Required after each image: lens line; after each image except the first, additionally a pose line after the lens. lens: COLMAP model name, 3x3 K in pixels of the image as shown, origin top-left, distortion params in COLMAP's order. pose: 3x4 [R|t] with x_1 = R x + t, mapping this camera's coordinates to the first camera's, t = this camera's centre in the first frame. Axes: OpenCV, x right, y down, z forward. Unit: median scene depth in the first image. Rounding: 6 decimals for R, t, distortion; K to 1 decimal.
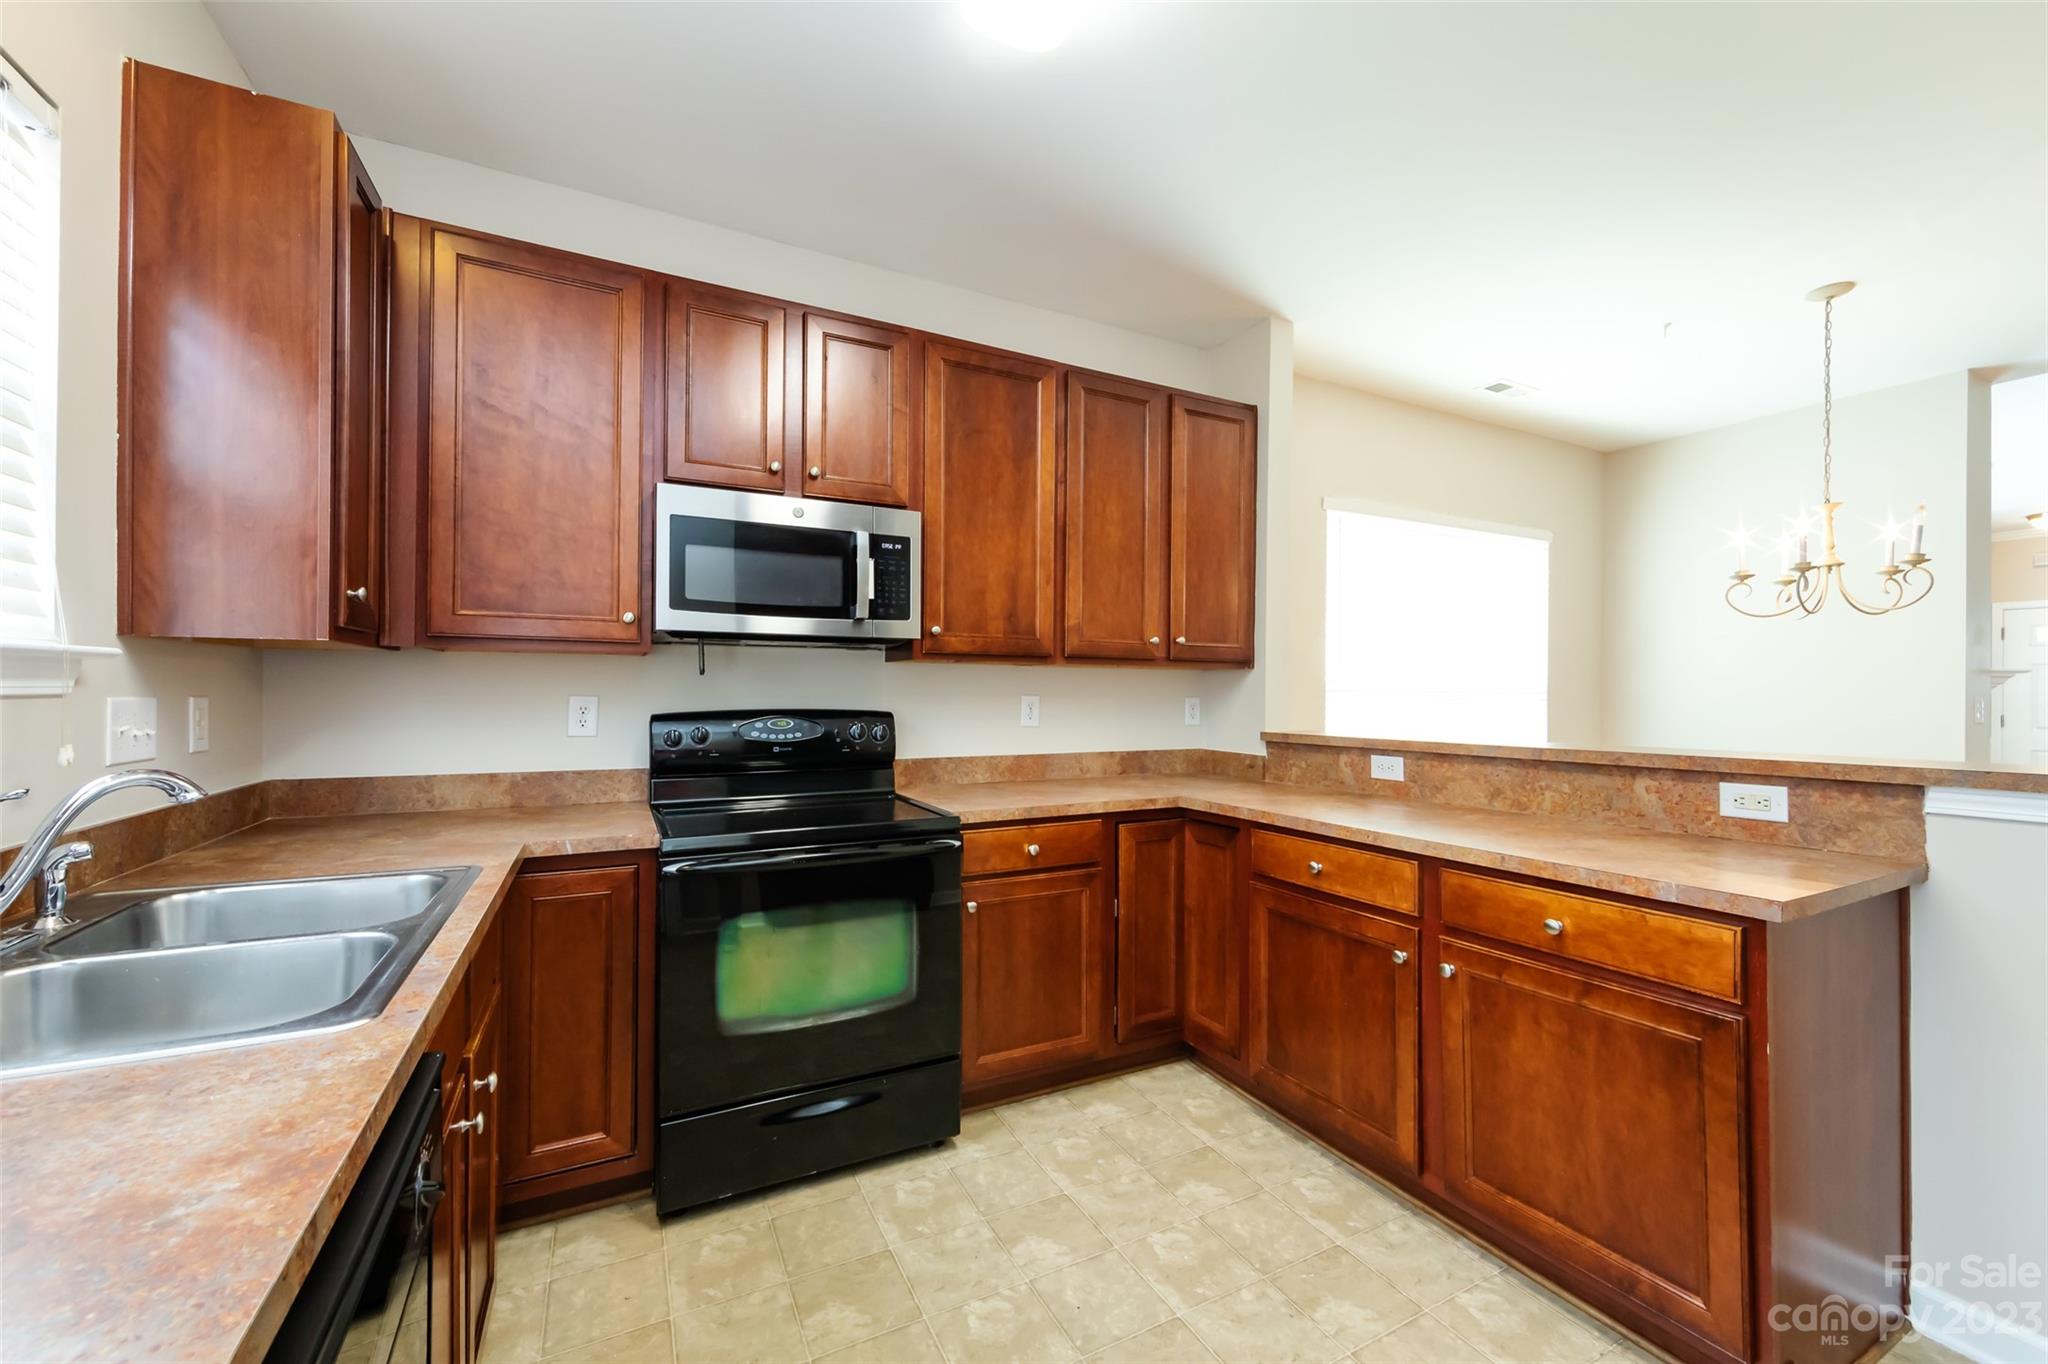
lens RADIAL K [[813.4, 0, 1014.8], [0, 813.4, 692.8], [0, 0, 1]] dist [0.003150, -0.001957]
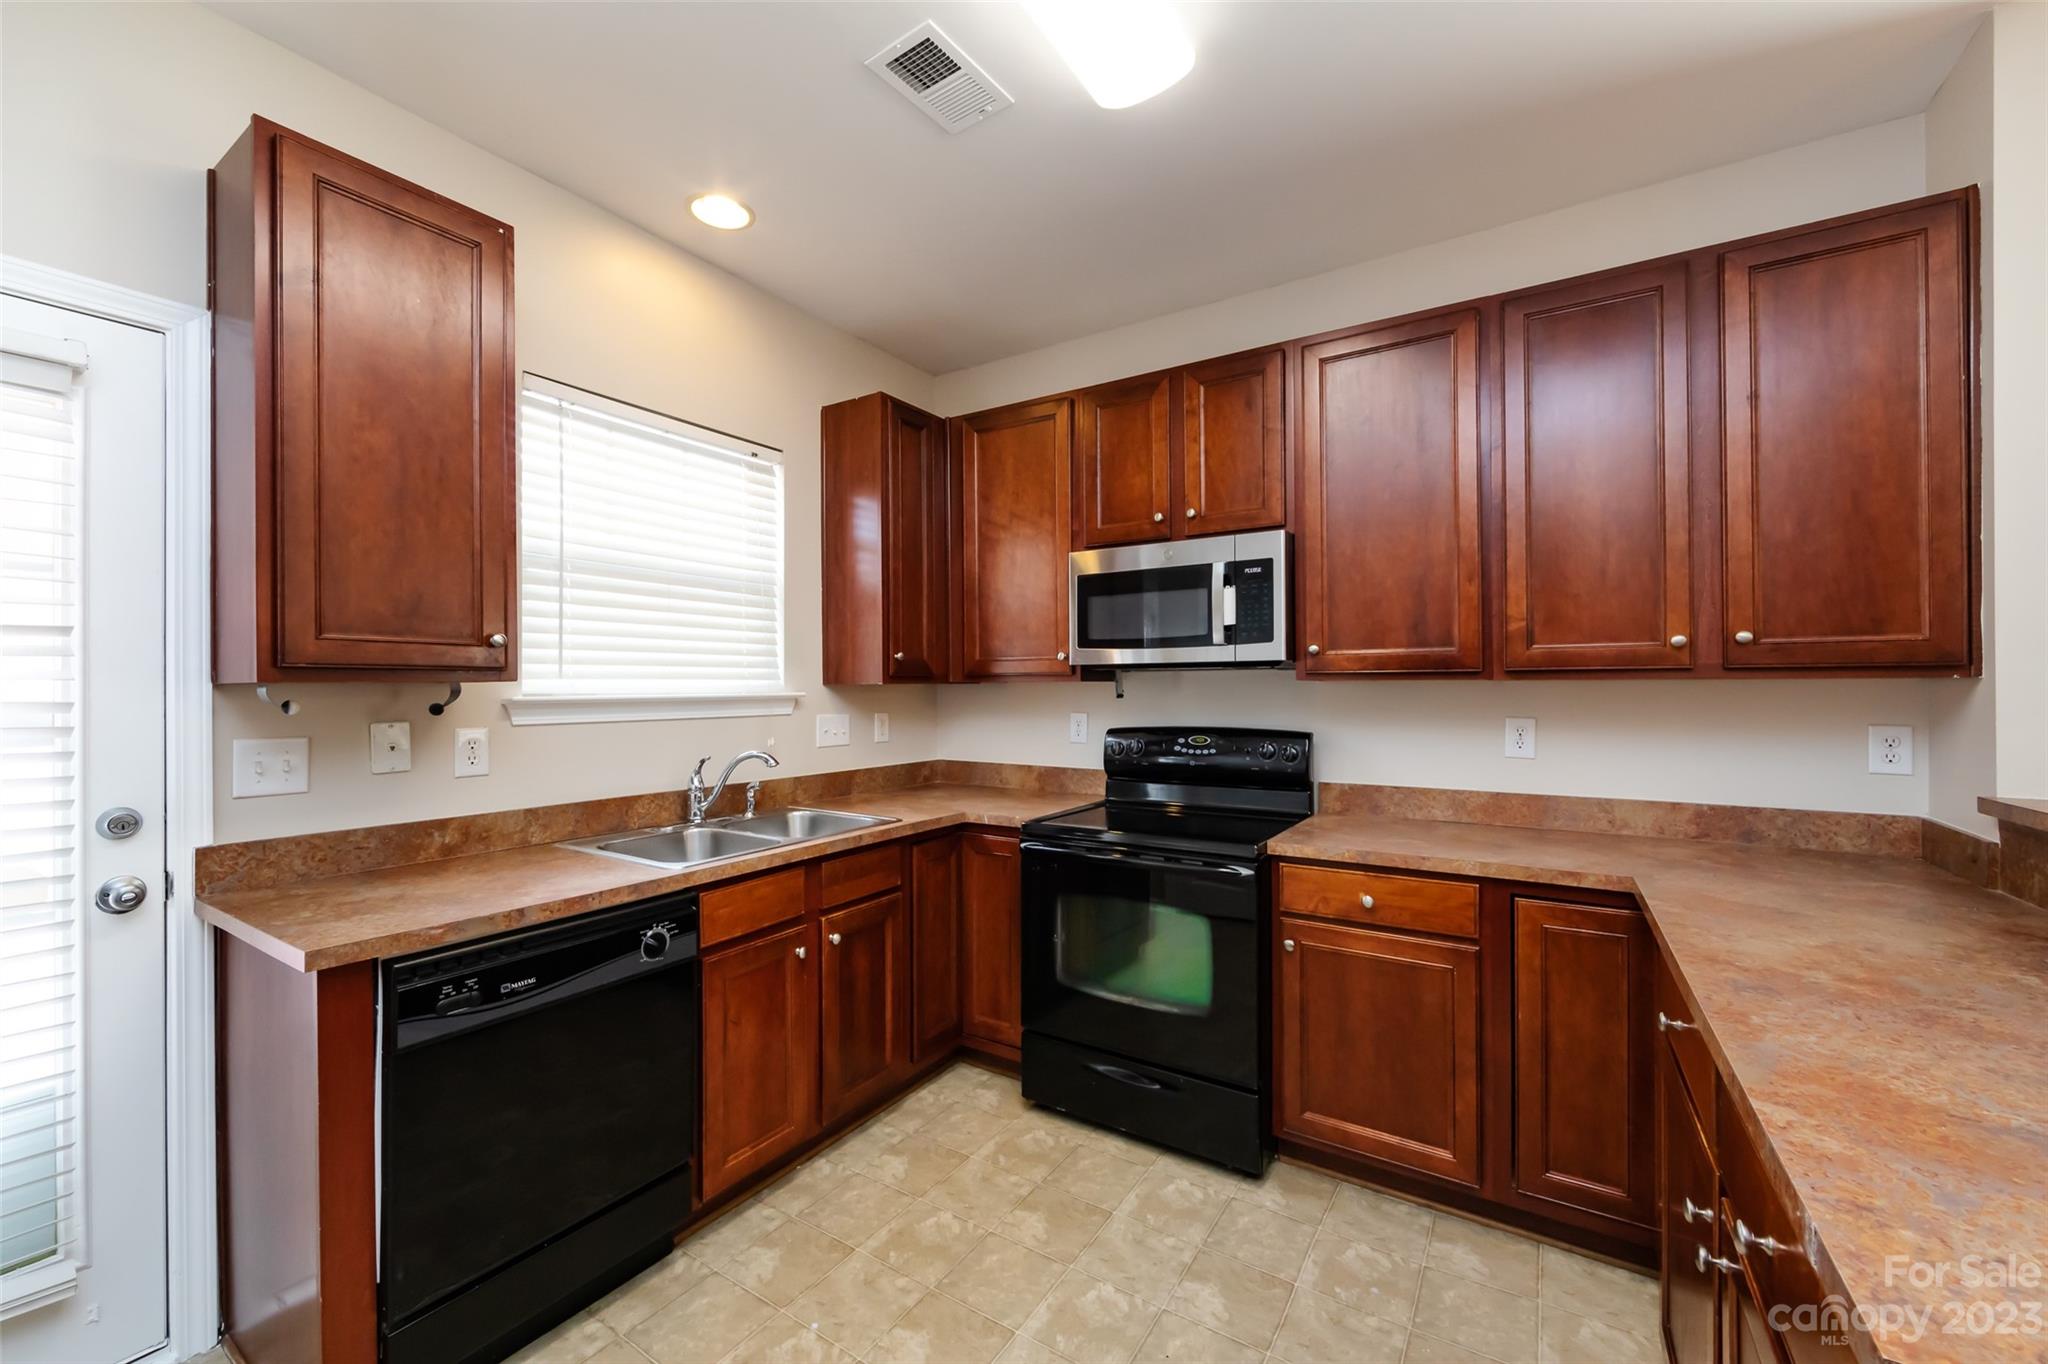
lens RADIAL K [[813.4, 0, 1015.3], [0, 813.4, 686.1], [0, 0, 1]] dist [0.003150, -0.001957]
pose [[0.498623, -0.008253, -0.866780, 0.642499], [0.004728, 0.999966, -0.006802, -0.034258], [0.866806, -0.000707, 0.498645, 0.268846]]
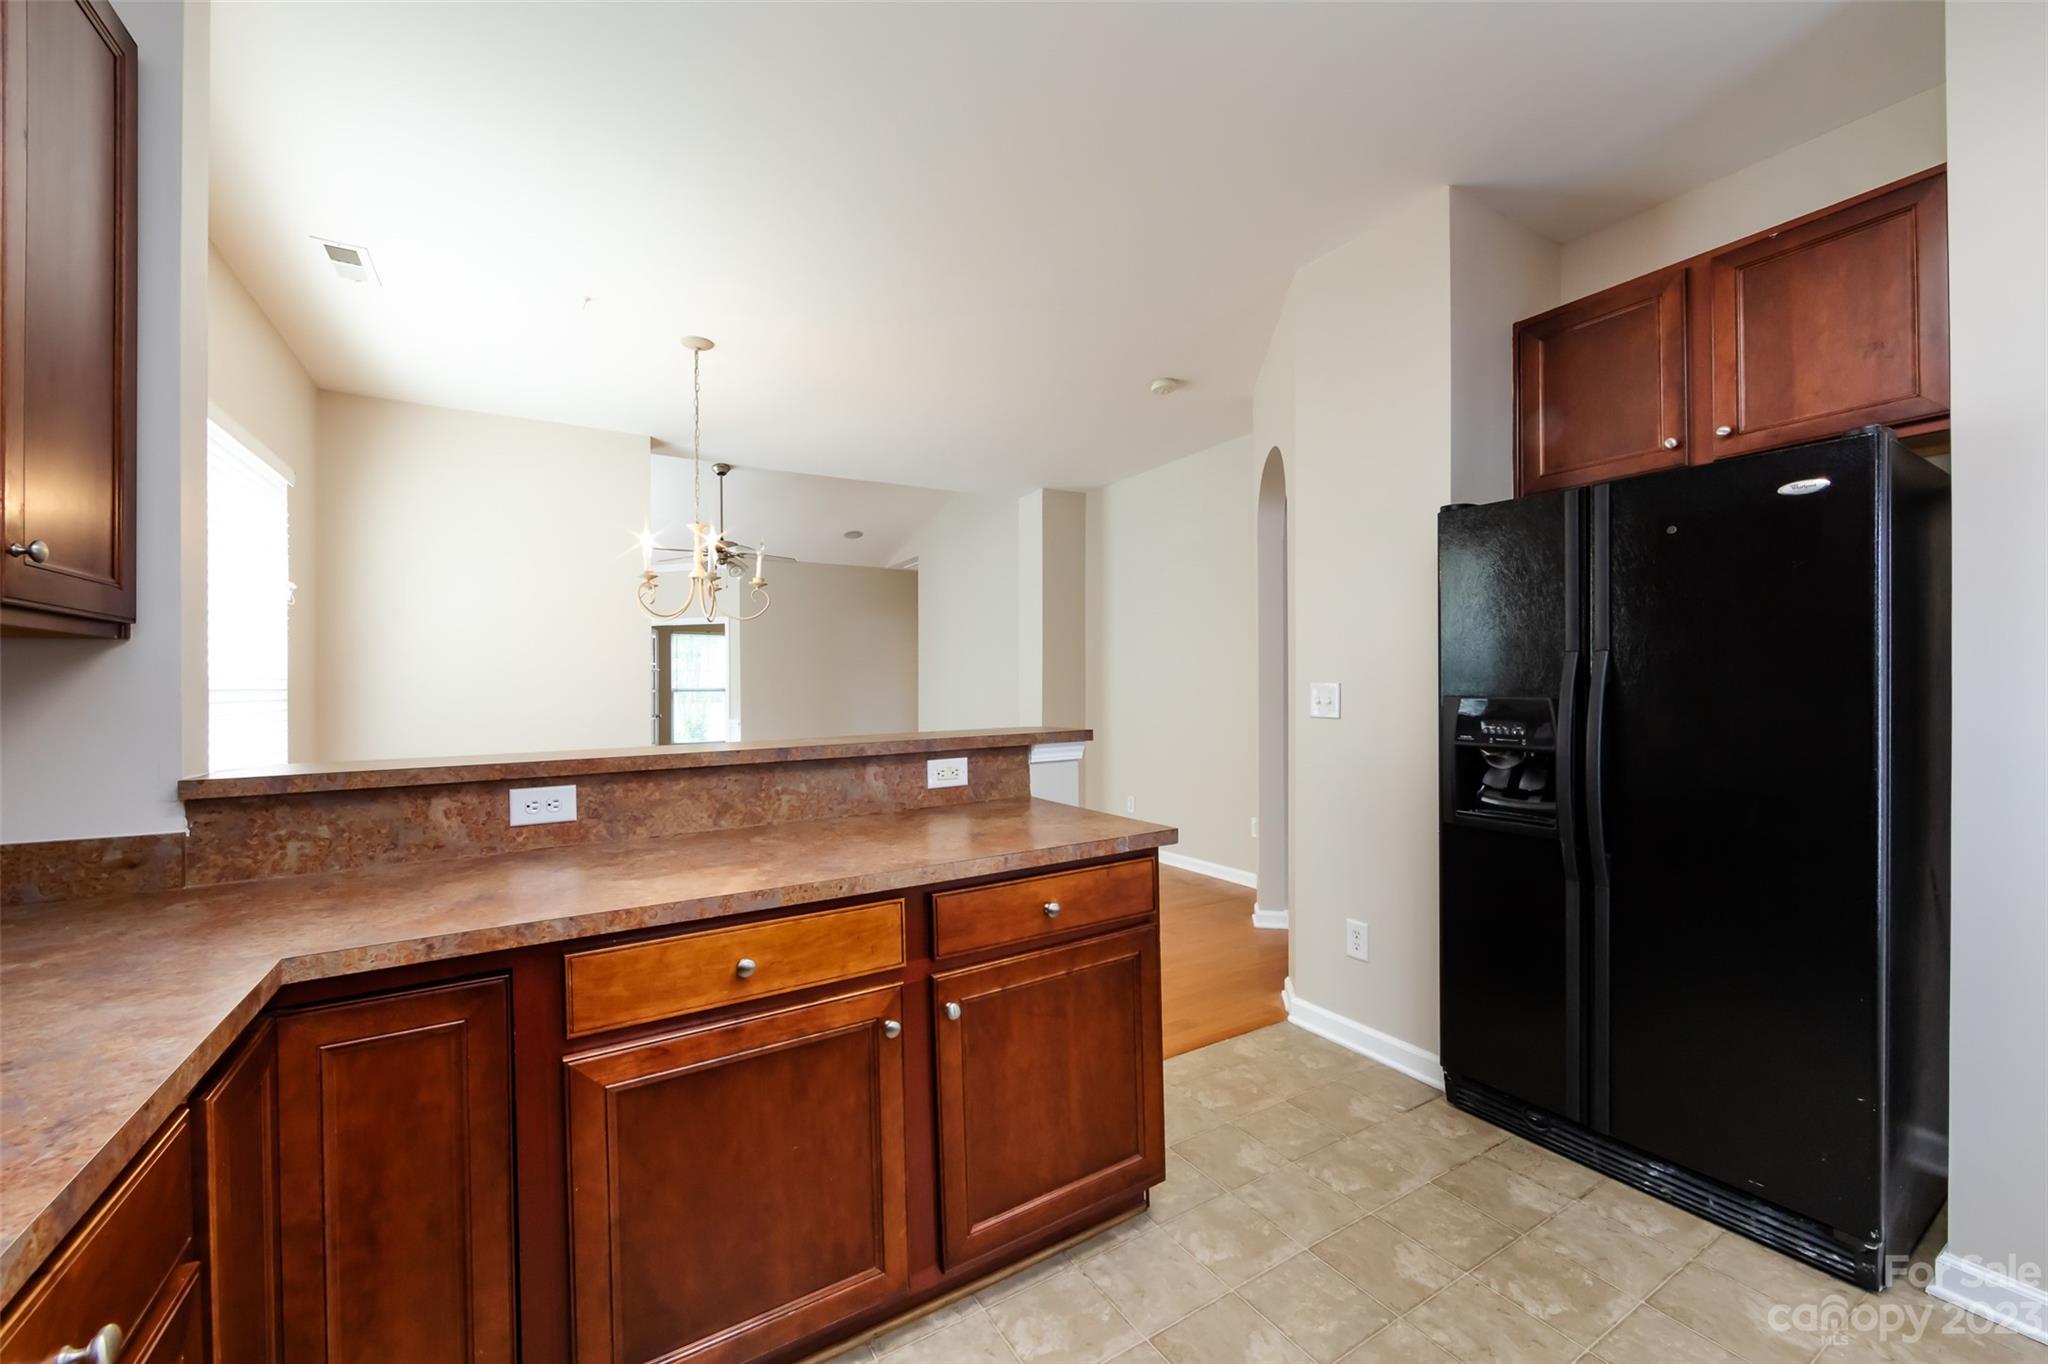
lens RADIAL K [[813.4, 0, 1013.9], [0, 813.4, 678.0], [0, 0, 1]] dist [0.003150, -0.001957]
pose [[-0.084338, -0.002383, 0.996434, -0.269905], [0.007548, 0.999967, 0.003030, -0.010406], [-0.996409, 0.007777, -0.084317, 0.820956]]
